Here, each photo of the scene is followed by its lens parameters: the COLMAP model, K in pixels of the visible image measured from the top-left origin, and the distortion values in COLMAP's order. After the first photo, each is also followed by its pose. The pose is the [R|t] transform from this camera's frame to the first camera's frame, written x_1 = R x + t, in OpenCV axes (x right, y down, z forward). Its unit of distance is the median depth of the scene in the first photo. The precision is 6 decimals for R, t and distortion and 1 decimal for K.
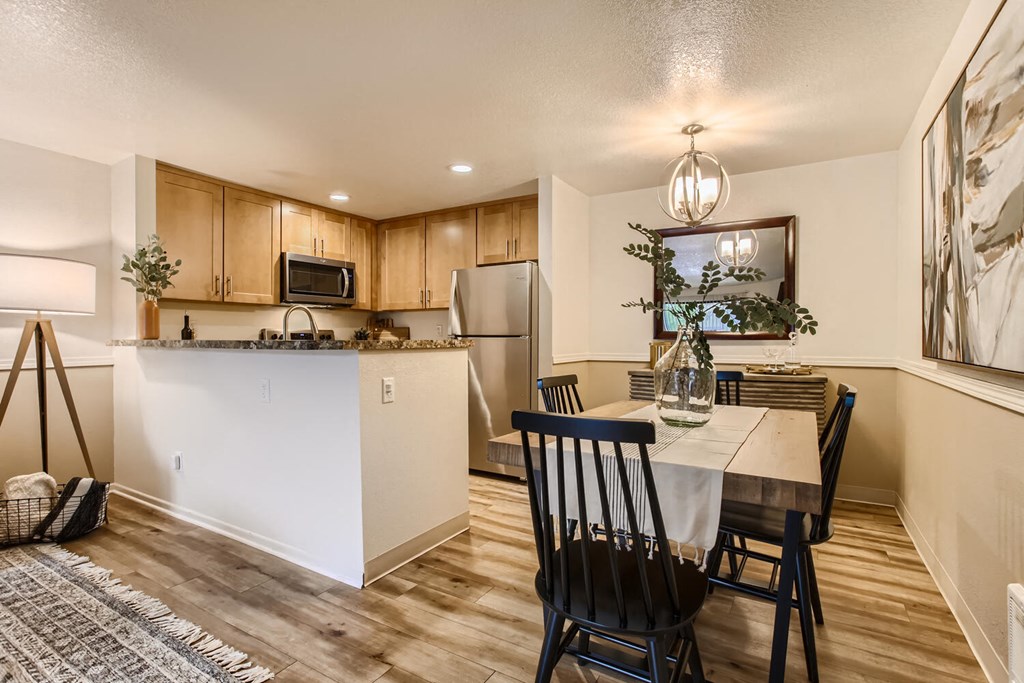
lens RADIAL K [[498.5, 0, 508.9], [0, 498.5, 336.9], [0, 0, 1]] dist [-0.007957, 0.009500]
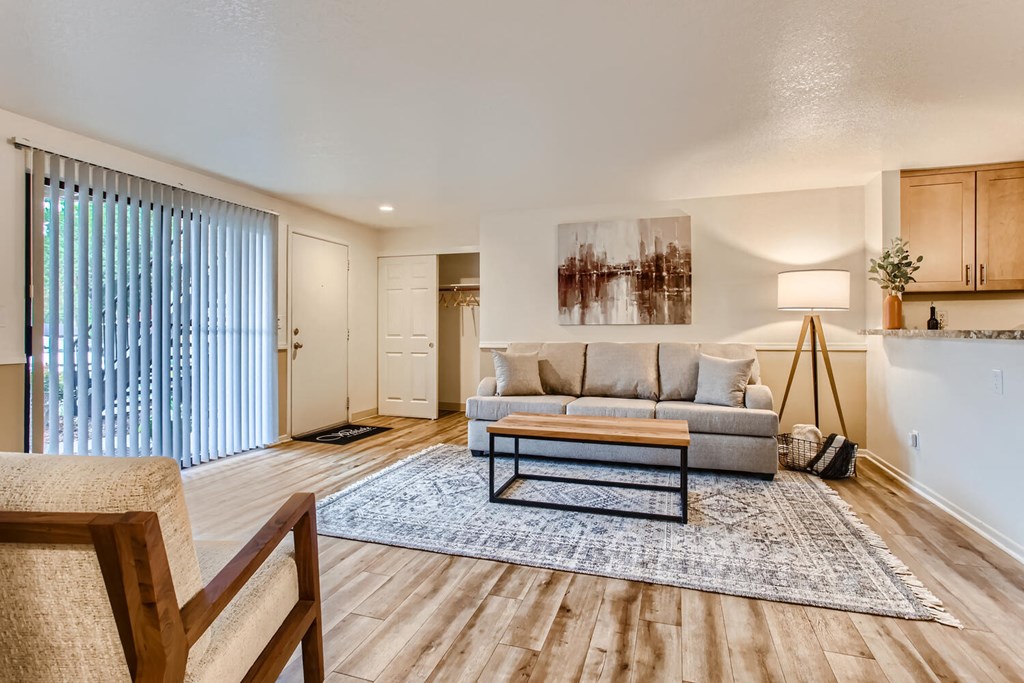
lens RADIAL K [[498.5, 0, 514.2], [0, 498.5, 334.2], [0, 0, 1]] dist [-0.007957, 0.009500]
pose [[0.240976, 0.010713, -0.970472, 0.213866], [0.001814, 0.999932, 0.011489, 0.001556], [0.970529, -0.004529, 0.240940, -0.144753]]
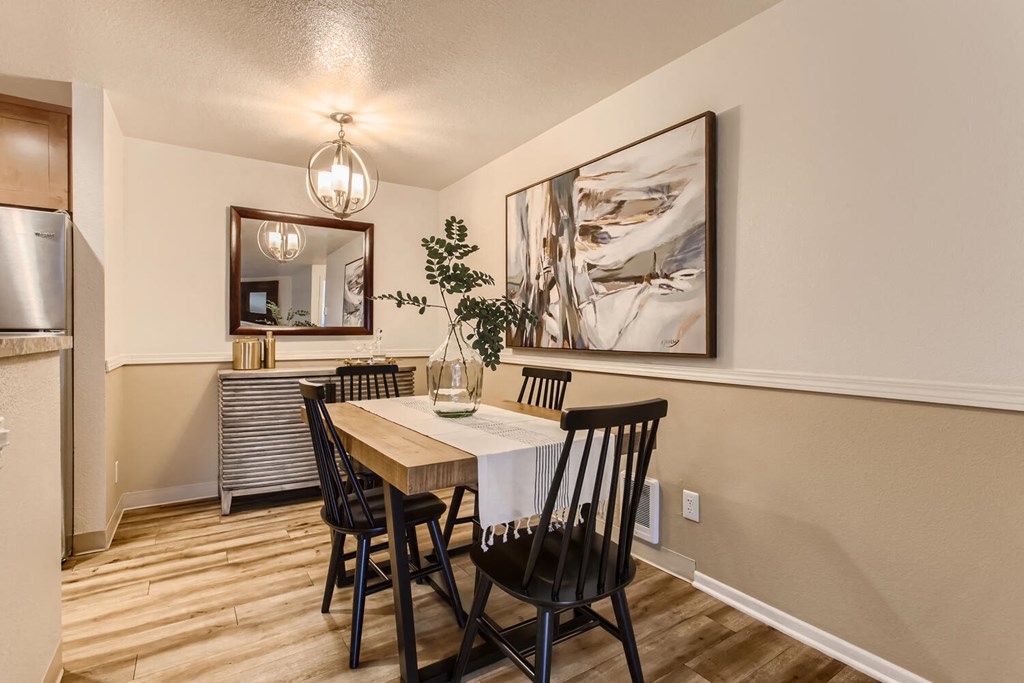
lens RADIAL K [[498.5, 0, 508.4], [0, 498.5, 333.5], [0, 0, 1]] dist [-0.007957, 0.009500]
pose [[0.426698, -0.000446, 0.904394, -0.390799], [-0.002842, 0.999994, 0.001834, 0.000160], [-0.904390, -0.003353, 0.426695, 0.309985]]
